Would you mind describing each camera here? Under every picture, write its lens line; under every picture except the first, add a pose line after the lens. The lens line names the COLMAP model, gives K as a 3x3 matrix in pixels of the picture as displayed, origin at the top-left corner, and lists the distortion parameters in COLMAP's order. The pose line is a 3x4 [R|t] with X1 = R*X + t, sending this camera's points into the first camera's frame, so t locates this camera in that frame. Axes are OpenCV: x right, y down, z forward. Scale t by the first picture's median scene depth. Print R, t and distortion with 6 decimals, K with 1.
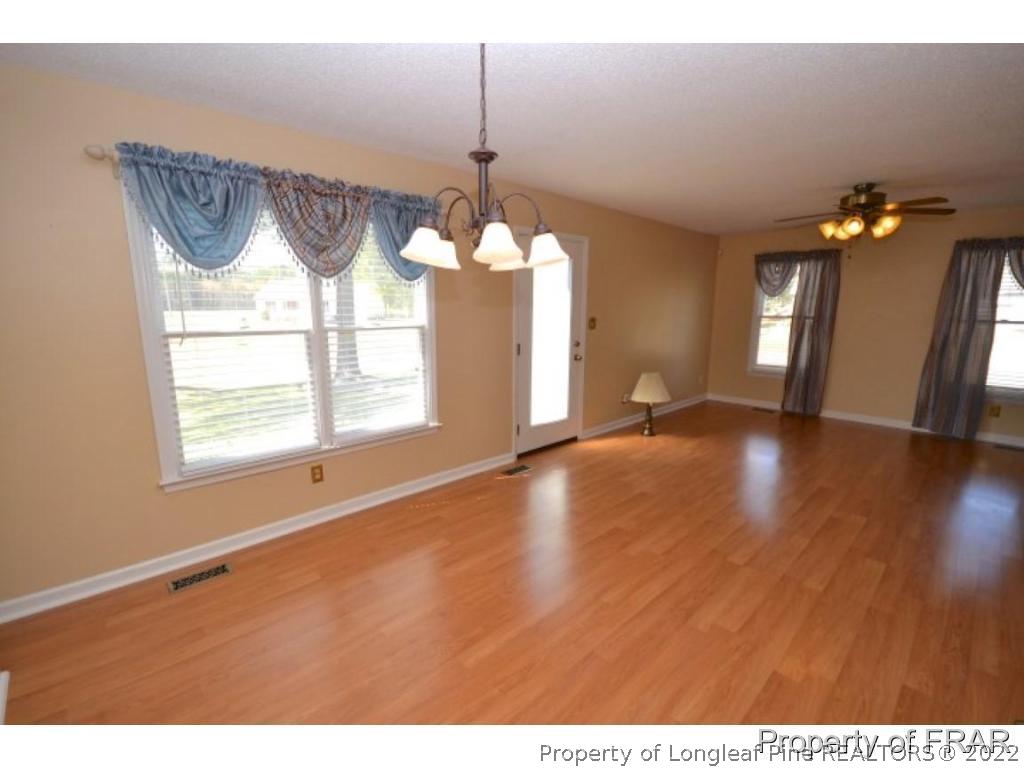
lens RADIAL K [[454.2, 0, 506.3], [0, 454.2, 388.8], [0, 0, 1]] dist [-0.002157, -0.004471]
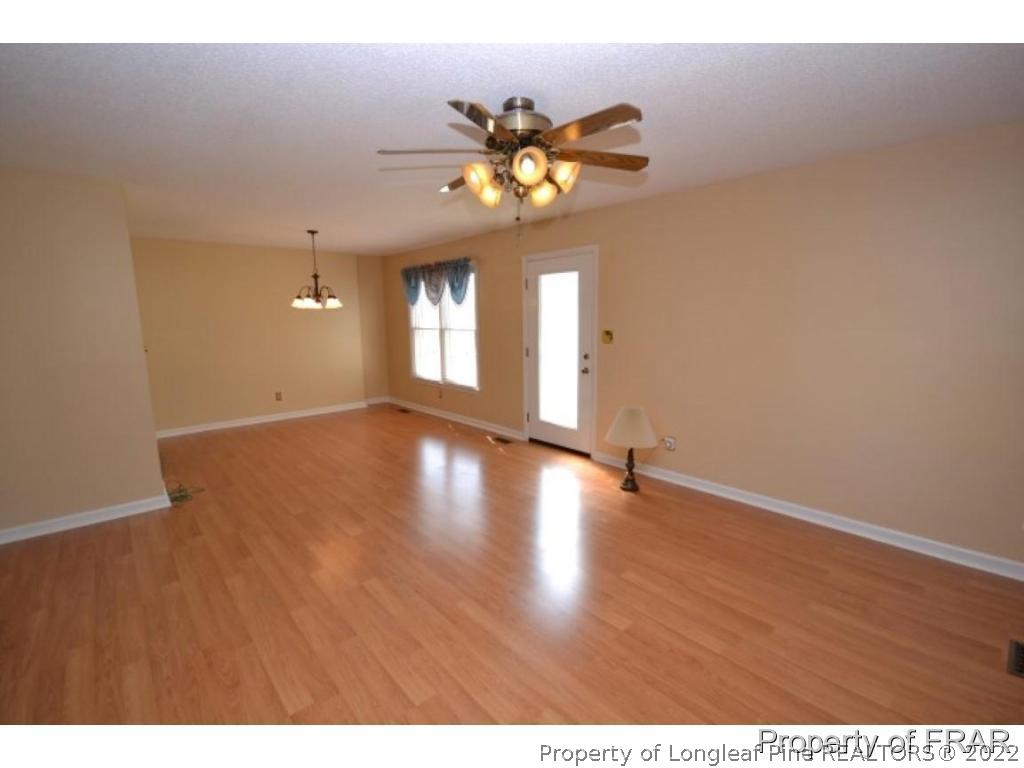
lens RADIAL K [[454.2, 0, 500.6], [0, 454.2, 386.5], [0, 0, 1]] dist [-0.002157, -0.004471]
pose [[-0.034717, 0.153065, -0.987606, 1.110276], [-0.168378, 0.973180, 0.156748, -0.154769], [0.985111, 0.171733, -0.008013, 0.825155]]
